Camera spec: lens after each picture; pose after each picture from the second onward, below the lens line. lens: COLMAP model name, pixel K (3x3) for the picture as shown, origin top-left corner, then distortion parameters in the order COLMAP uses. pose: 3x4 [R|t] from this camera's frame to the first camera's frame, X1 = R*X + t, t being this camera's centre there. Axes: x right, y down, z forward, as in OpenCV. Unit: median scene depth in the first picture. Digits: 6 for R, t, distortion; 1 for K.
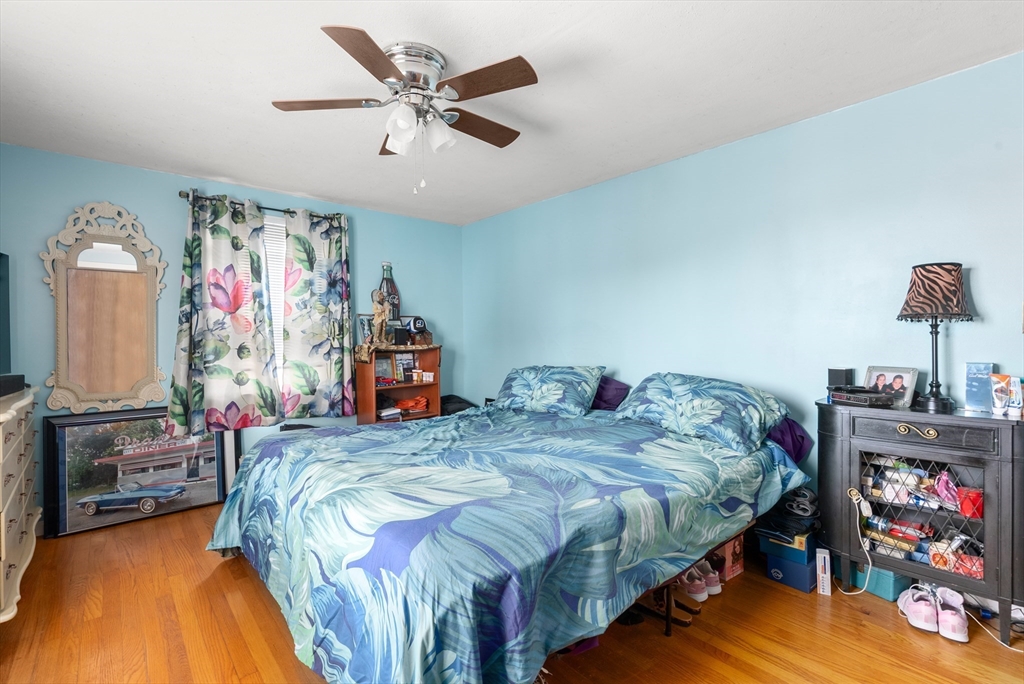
lens RADIAL K [[469.2, 0, 514.0], [0, 469.2, 341.6], [0, 0, 1]] dist [-0.006319, 0.002016]
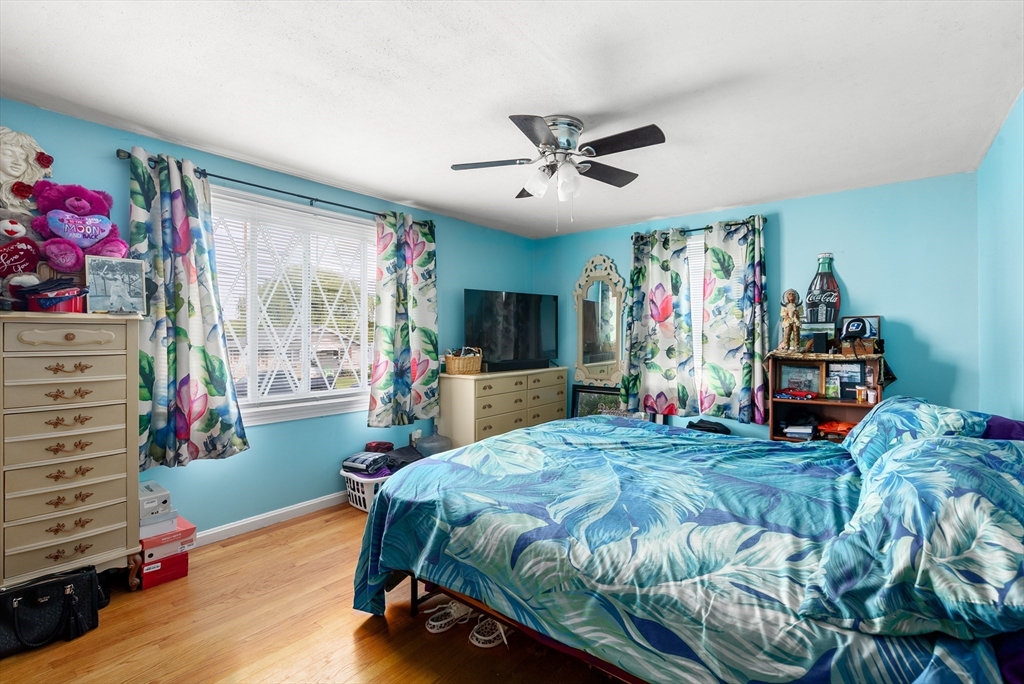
lens RADIAL K [[469.2, 0, 513.1], [0, 469.2, 338.5], [0, 0, 1]] dist [-0.006319, 0.002016]
pose [[0.166422, 0.015082, -0.985939, 0.527901], [-0.010567, 0.999853, 0.013511, -0.026293], [0.985998, 0.008170, 0.166557, 0.359700]]
